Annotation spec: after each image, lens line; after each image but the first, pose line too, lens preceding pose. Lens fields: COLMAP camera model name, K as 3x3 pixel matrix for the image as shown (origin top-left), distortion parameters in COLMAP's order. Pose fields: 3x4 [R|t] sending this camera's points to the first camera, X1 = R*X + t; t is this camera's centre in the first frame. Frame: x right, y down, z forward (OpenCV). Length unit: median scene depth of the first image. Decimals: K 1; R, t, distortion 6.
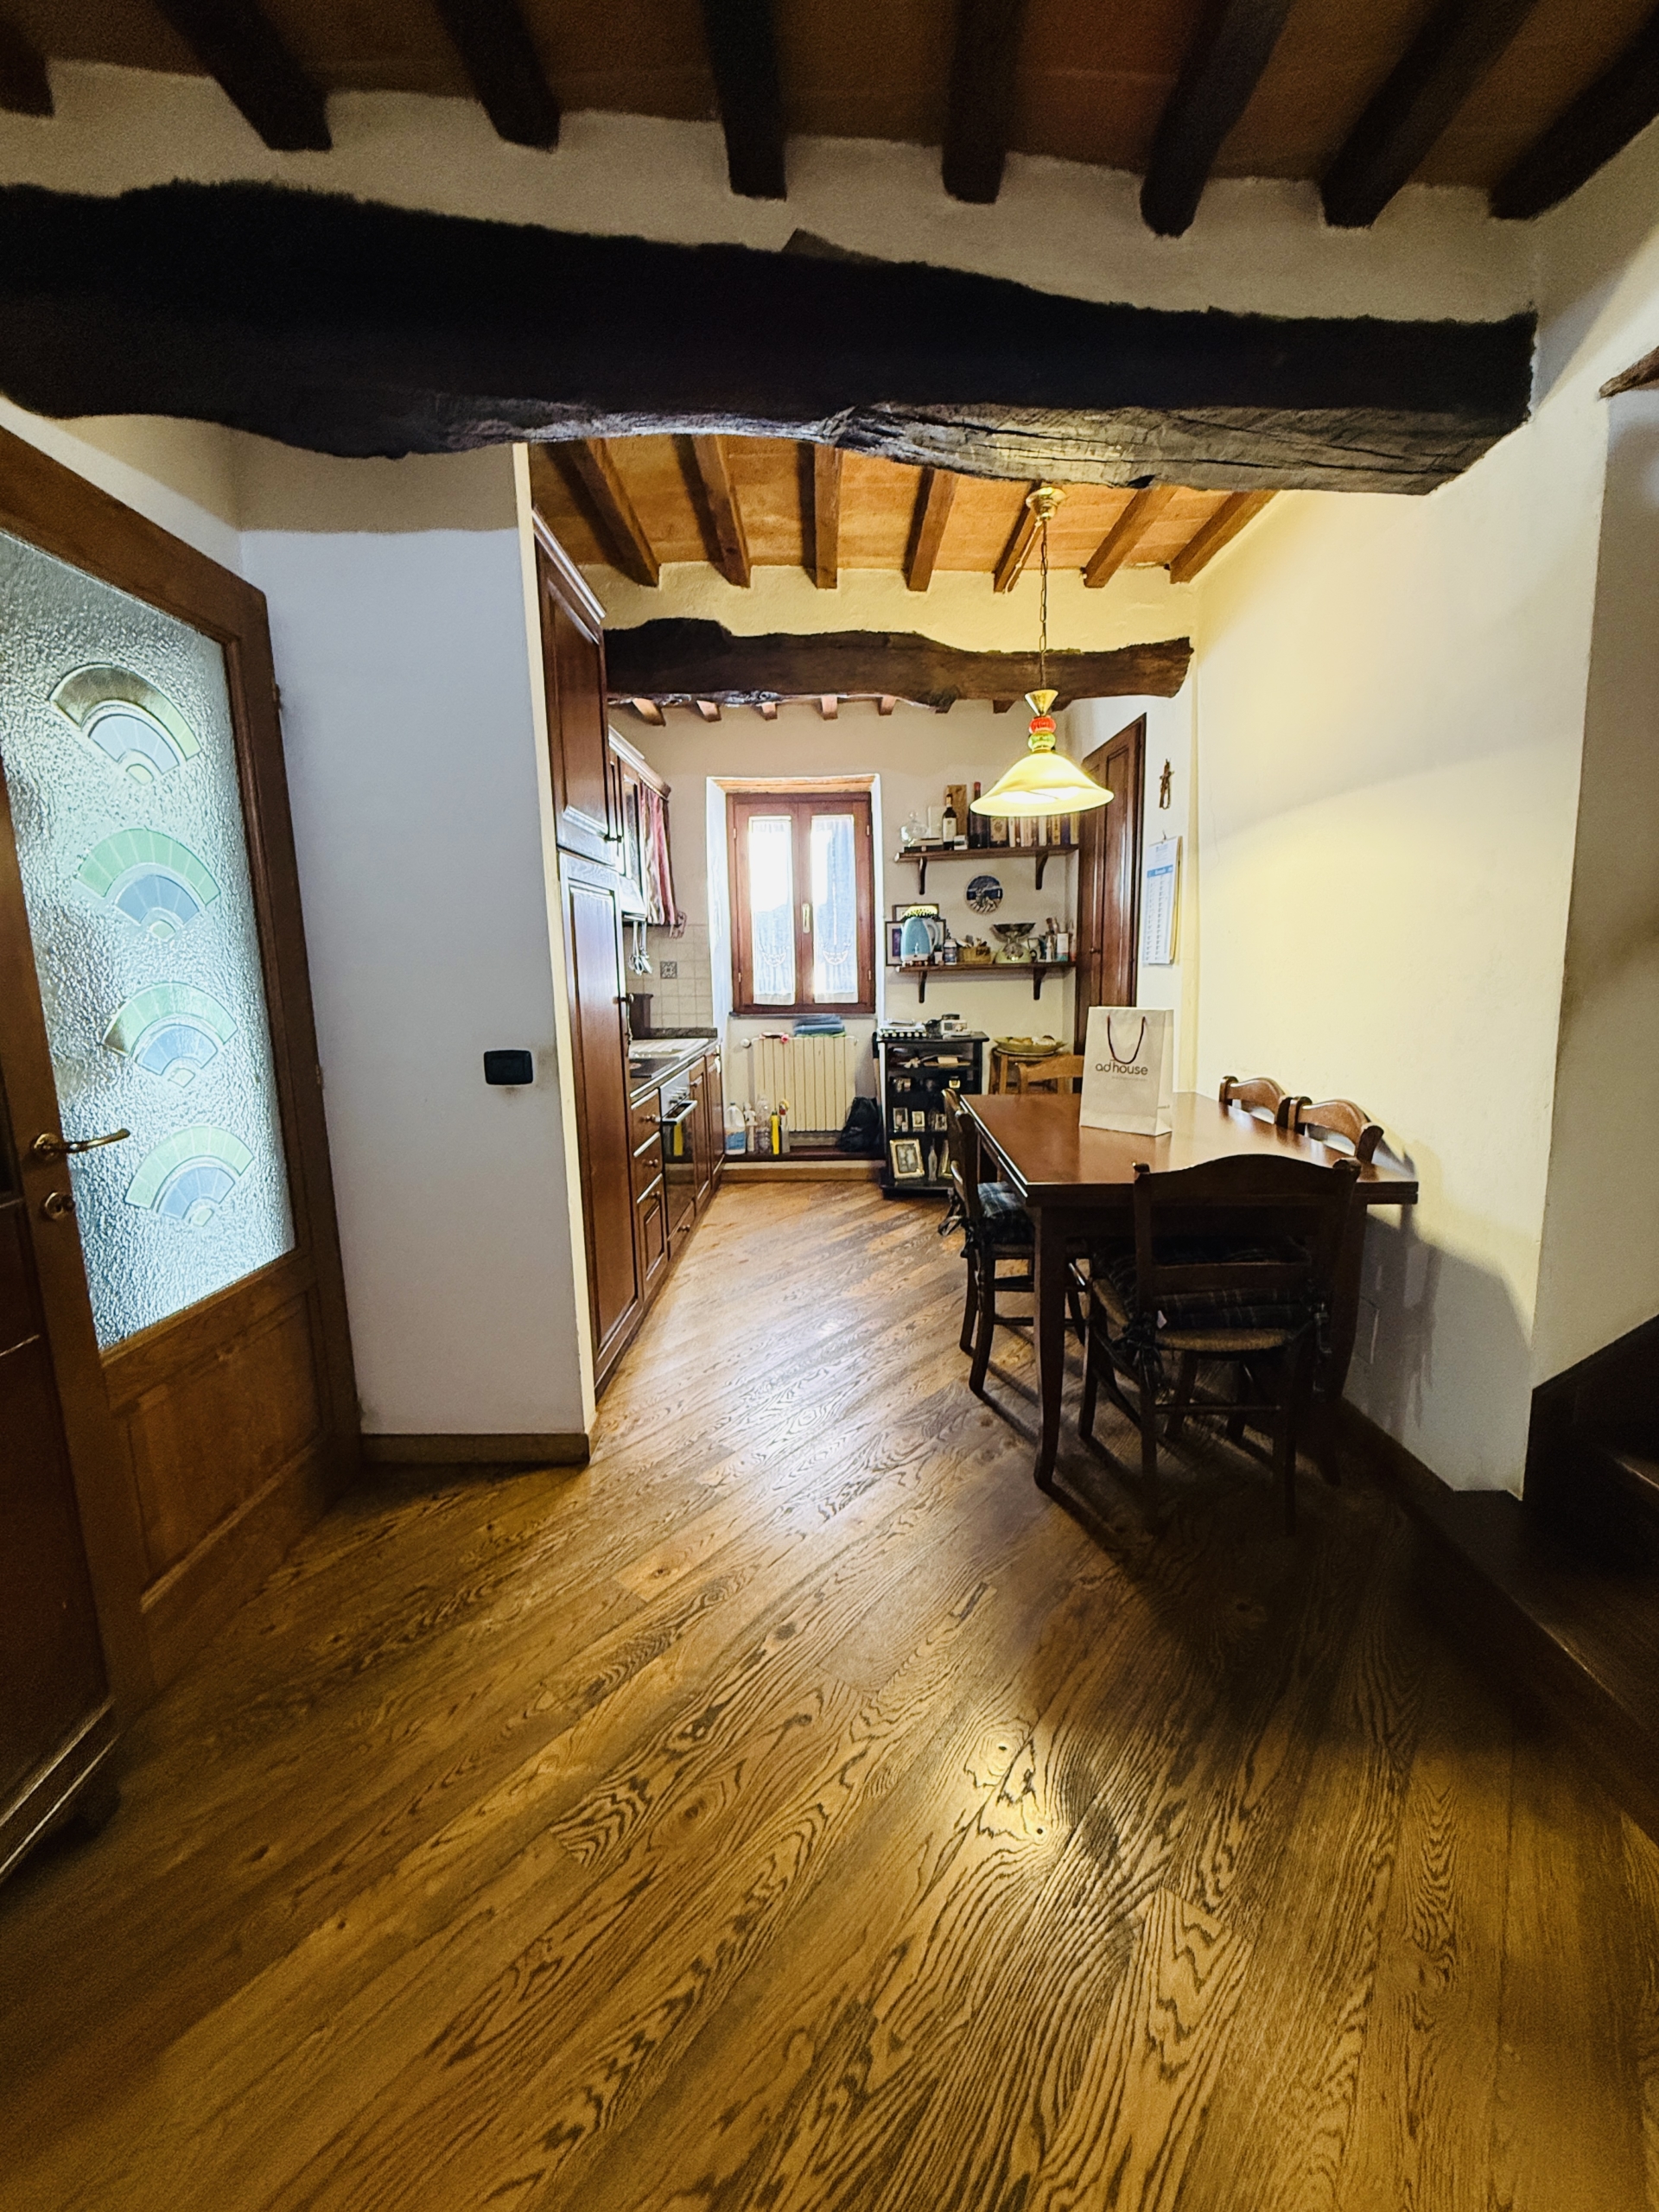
lens RADIAL K [[882.1, 0, 823.9], [0, 882.1, 1101.5], [0, 0, 1]] dist [-0.001223, 0.000292]
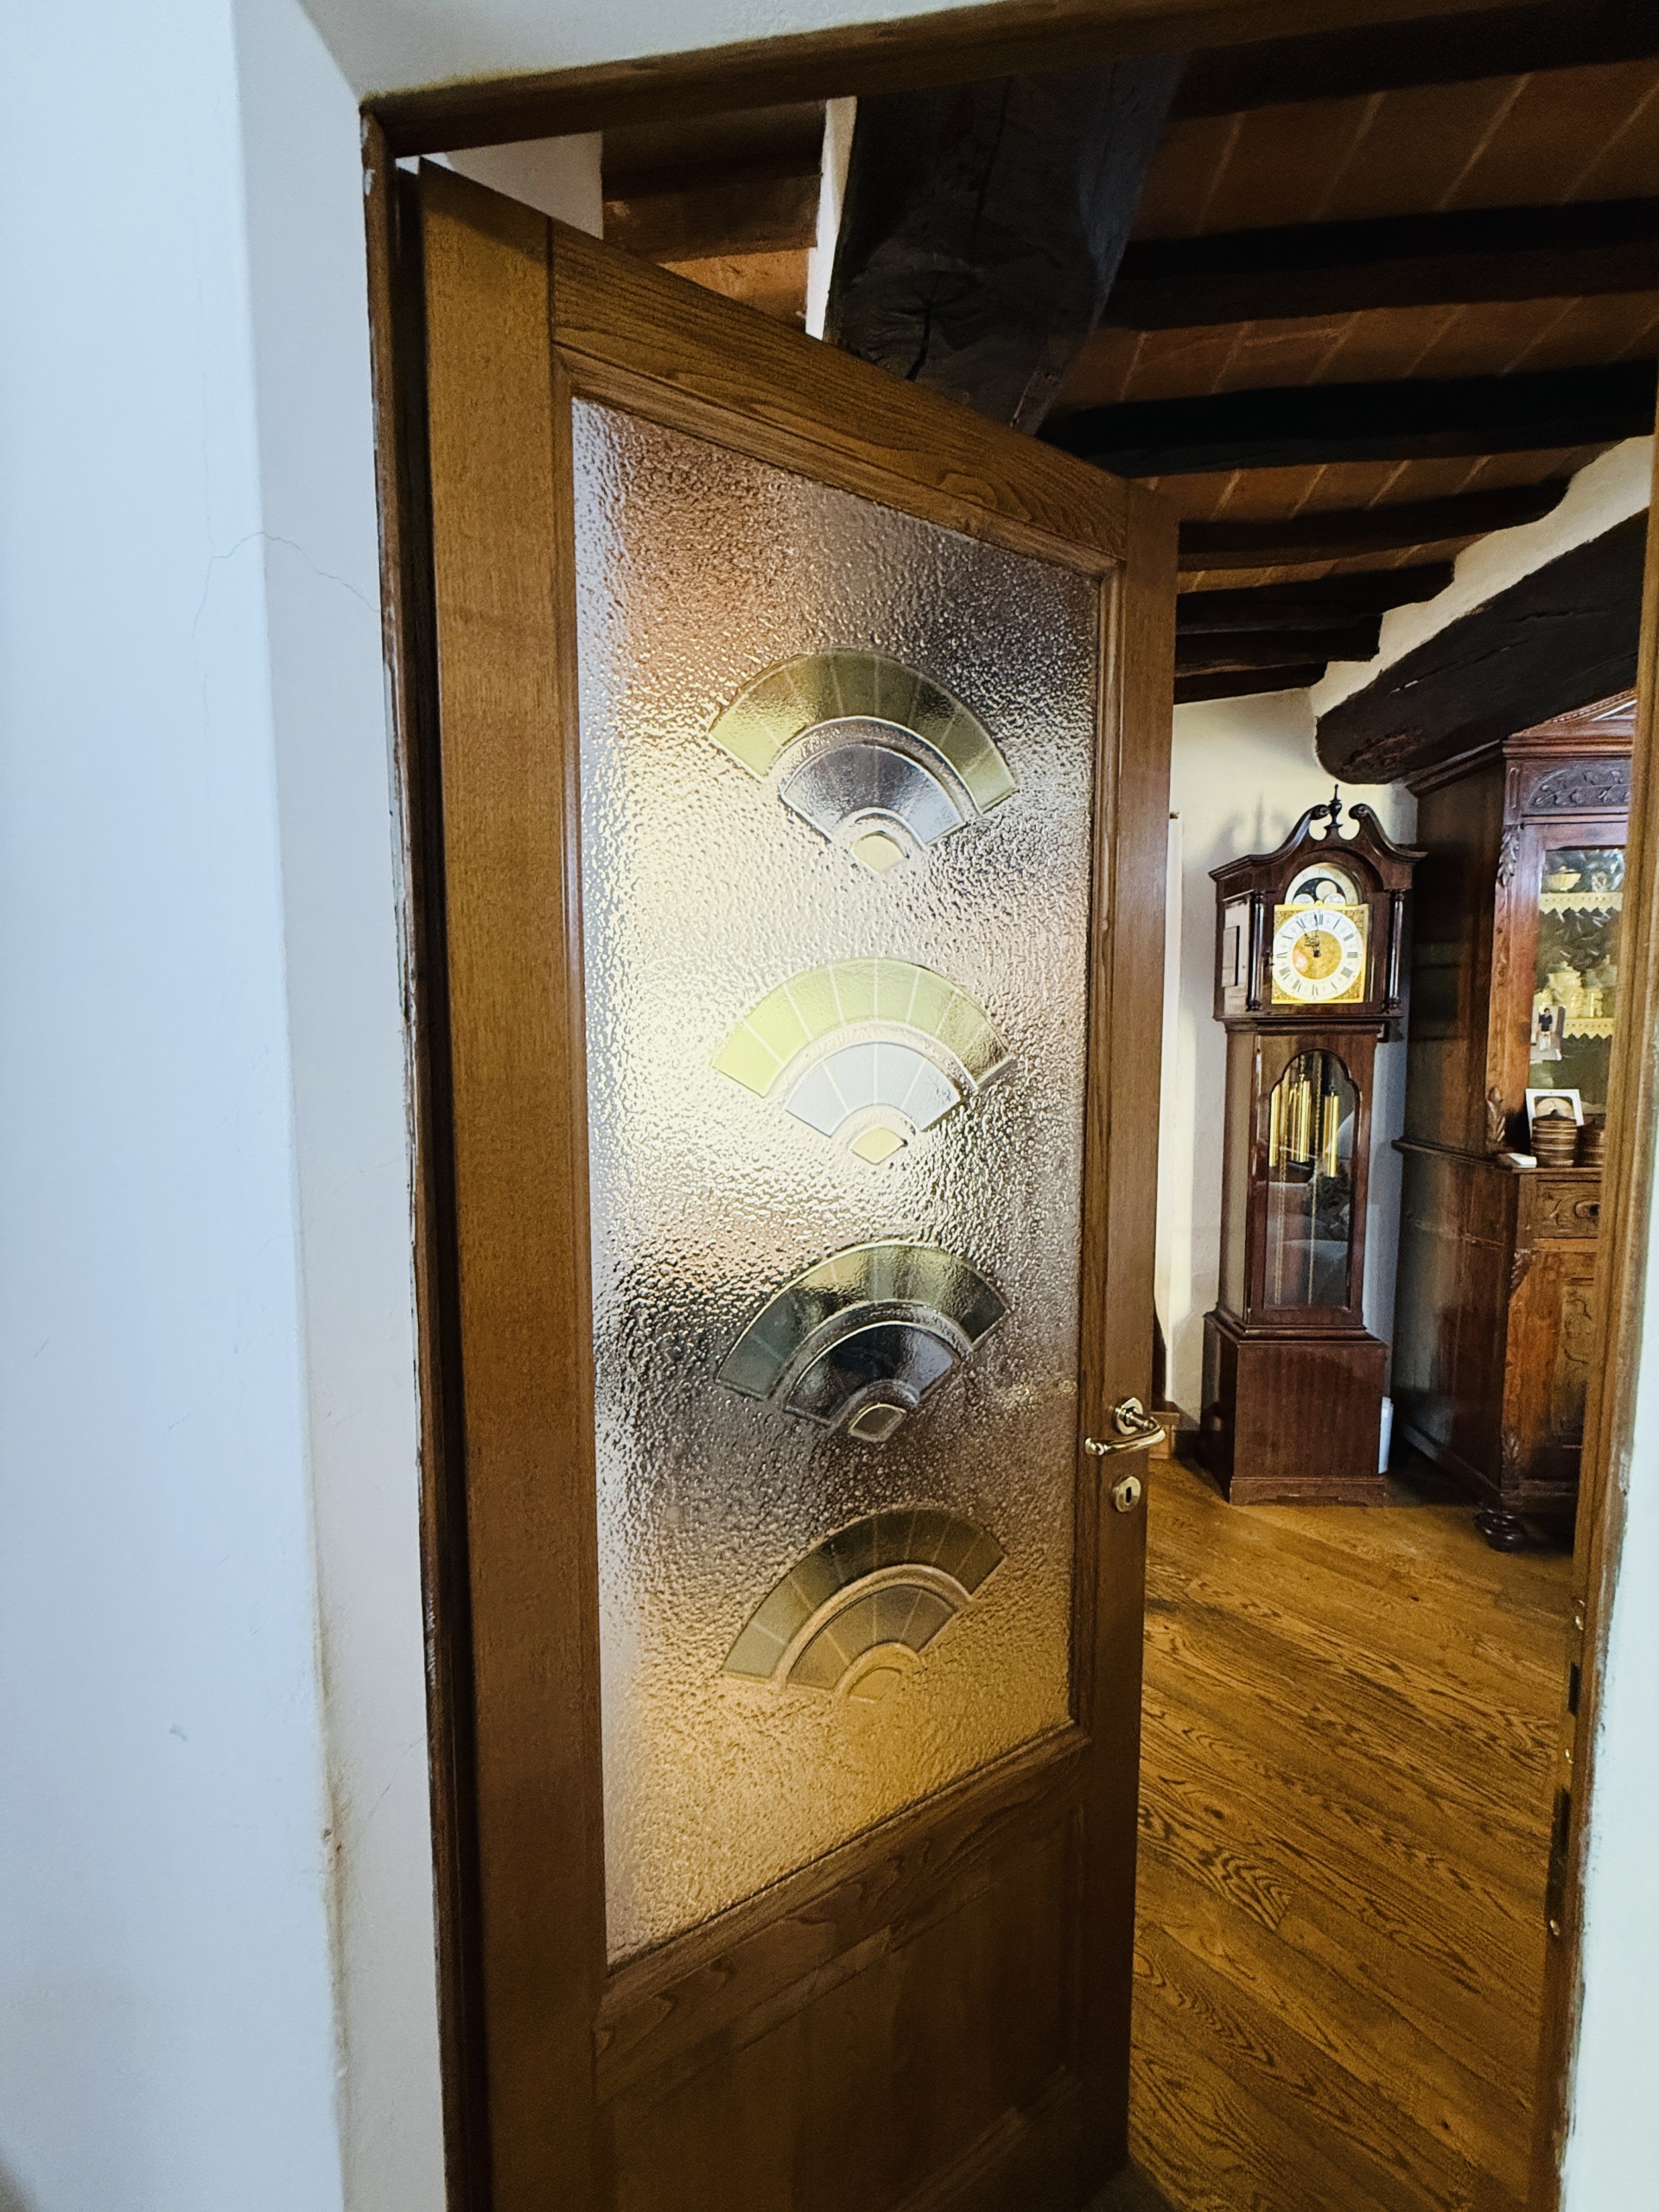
lens RADIAL K [[882.1, 0, 823.8], [0, 882.1, 1104.9], [0, 0, 1]] dist [-0.001223, 0.000292]
pose [[0.114137, -0.068395, 0.991108, -0.871636], [0.162982, 0.985400, 0.049232, -0.205488], [-0.980005, 0.155914, 0.123618, 0.786412]]
